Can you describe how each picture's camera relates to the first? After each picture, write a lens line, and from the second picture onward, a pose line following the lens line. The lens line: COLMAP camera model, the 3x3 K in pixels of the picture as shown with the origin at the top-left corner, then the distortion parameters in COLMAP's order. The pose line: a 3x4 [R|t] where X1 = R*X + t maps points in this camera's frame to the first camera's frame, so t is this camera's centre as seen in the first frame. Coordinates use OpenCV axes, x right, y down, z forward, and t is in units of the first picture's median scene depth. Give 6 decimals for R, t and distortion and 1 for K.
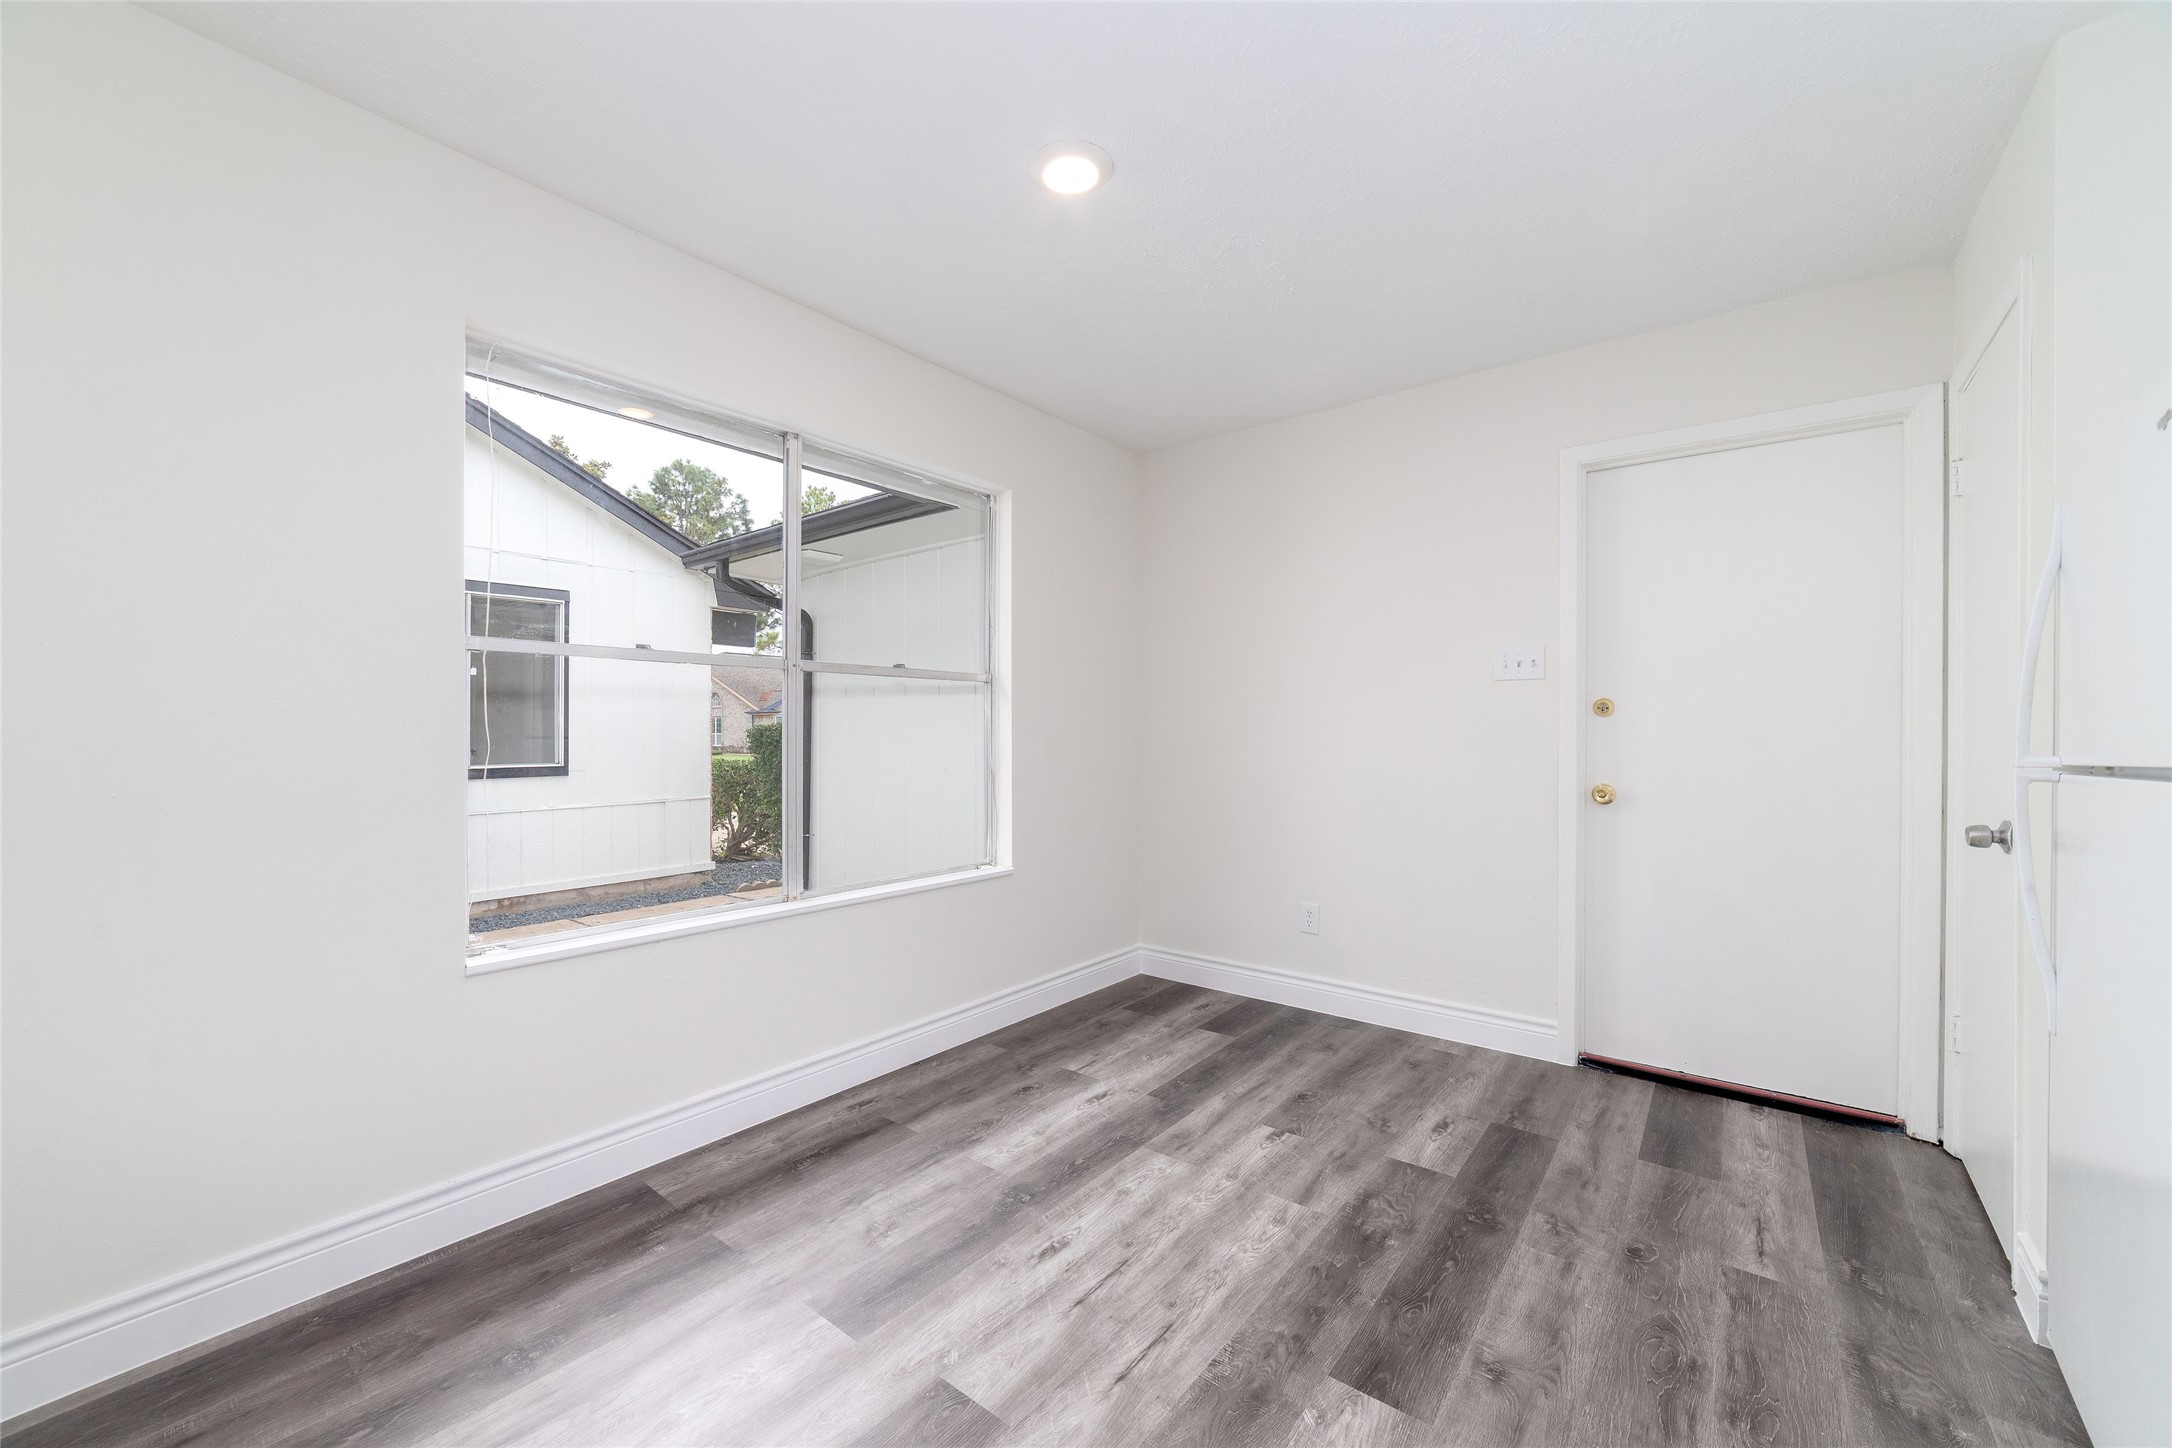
lens RADIAL K [[822.2, 0, 1087.4], [0, 822.2, 725.3], [0, 0, 1]] dist [-0.017164, 0.001521]
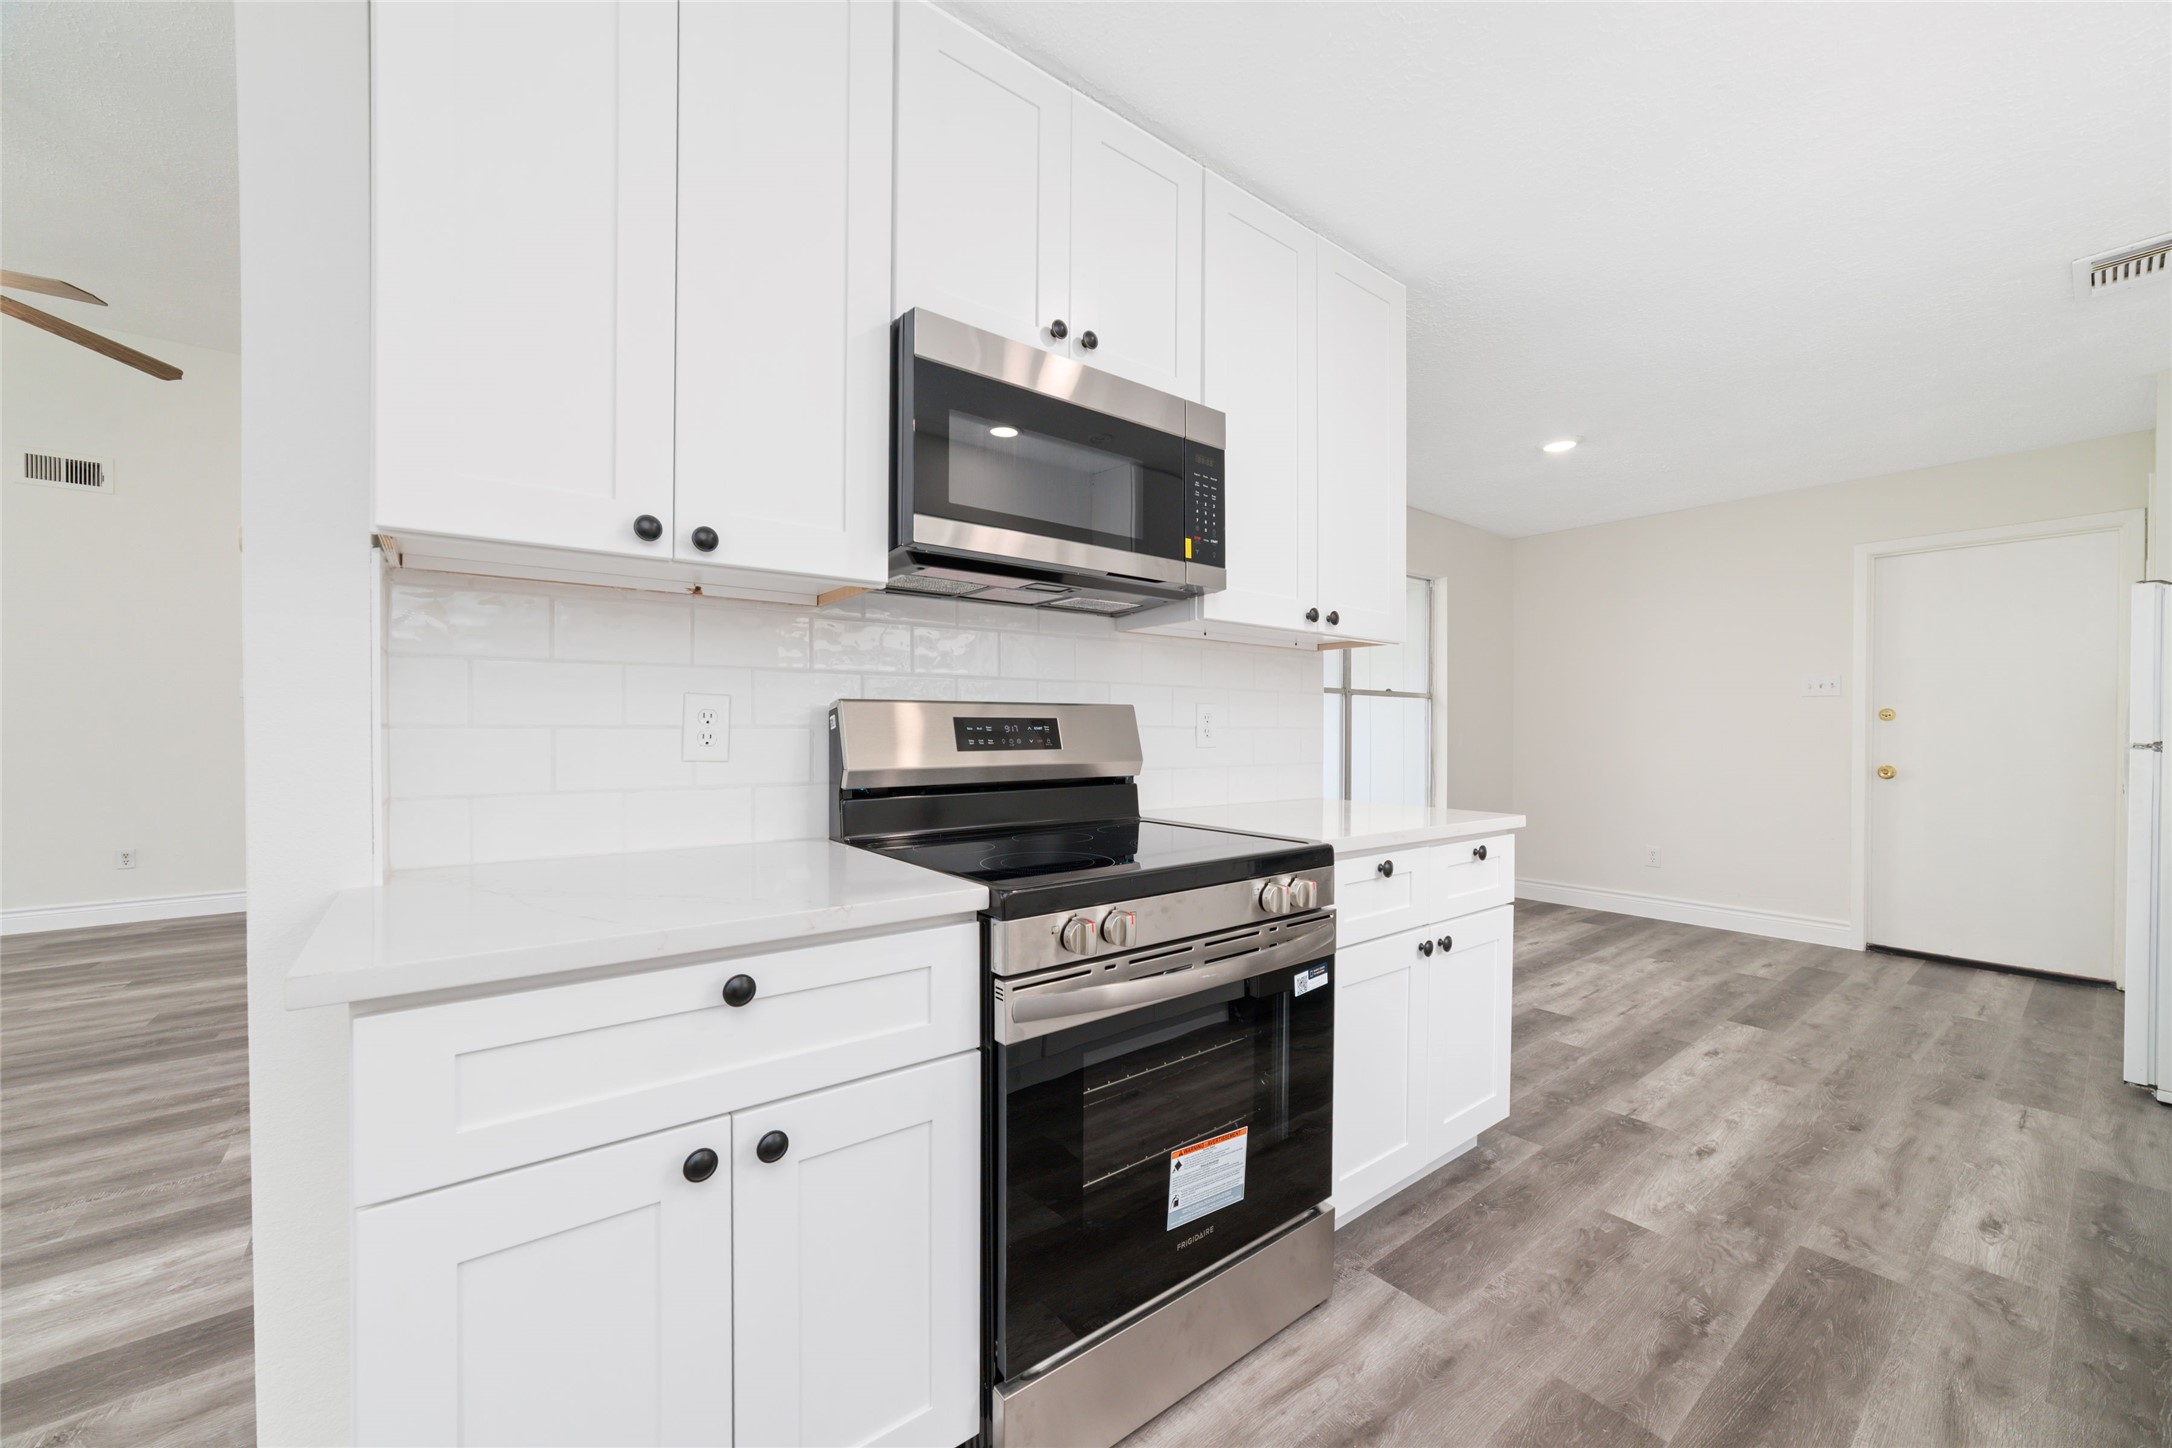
lens RADIAL K [[822.2, 0, 1079.0], [0, 822.2, 734.7], [0, 0, 1]] dist [-0.017164, 0.001521]
pose [[0.970810, 0.000614, -0.239850, -0.469515], [0.001935, 0.999944, 0.010392, -0.002490], [0.239843, -0.010553, 0.970754, -0.829693]]
